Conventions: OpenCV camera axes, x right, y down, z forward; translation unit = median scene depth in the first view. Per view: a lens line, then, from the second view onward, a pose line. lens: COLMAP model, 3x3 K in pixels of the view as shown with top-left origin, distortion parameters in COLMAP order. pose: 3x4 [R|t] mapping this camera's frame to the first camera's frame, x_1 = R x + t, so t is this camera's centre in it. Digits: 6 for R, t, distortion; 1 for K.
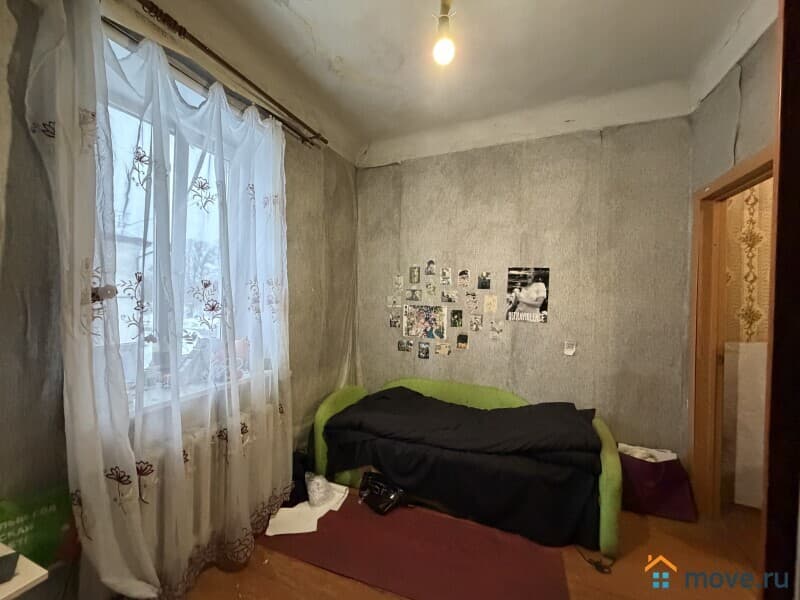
lens RADIAL K [[318.4, 0, 397.6], [0, 318.4, 300.3], [0, 0, 1]] dist [-0.000164, 0.000006]
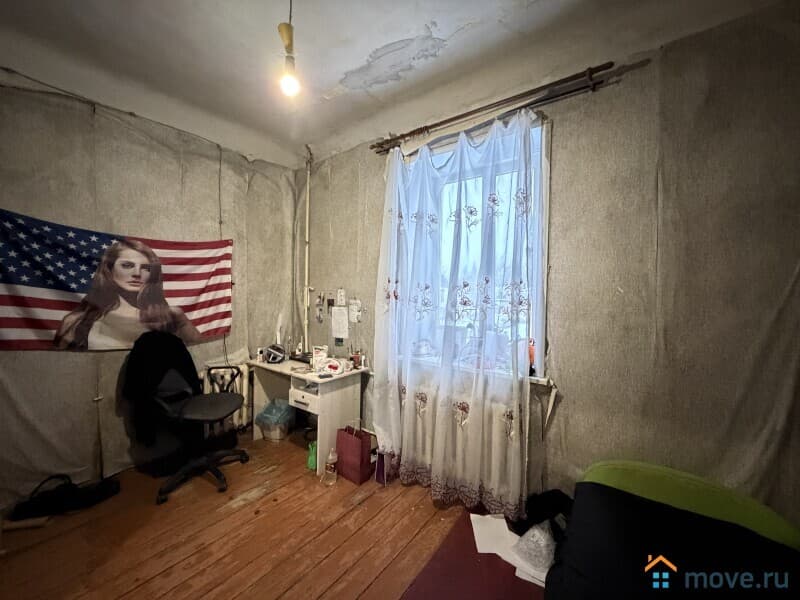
lens RADIAL K [[318.4, 0, 397.6], [0, 318.4, 300.3], [0, 0, 1]] dist [-0.000164, 0.000006]
pose [[-0.243485, -0.015769, -0.969776, 0.678944], [-0.044128, 0.999013, -0.005165, 0.028643], [0.968900, 0.041537, -0.243941, 0.963481]]
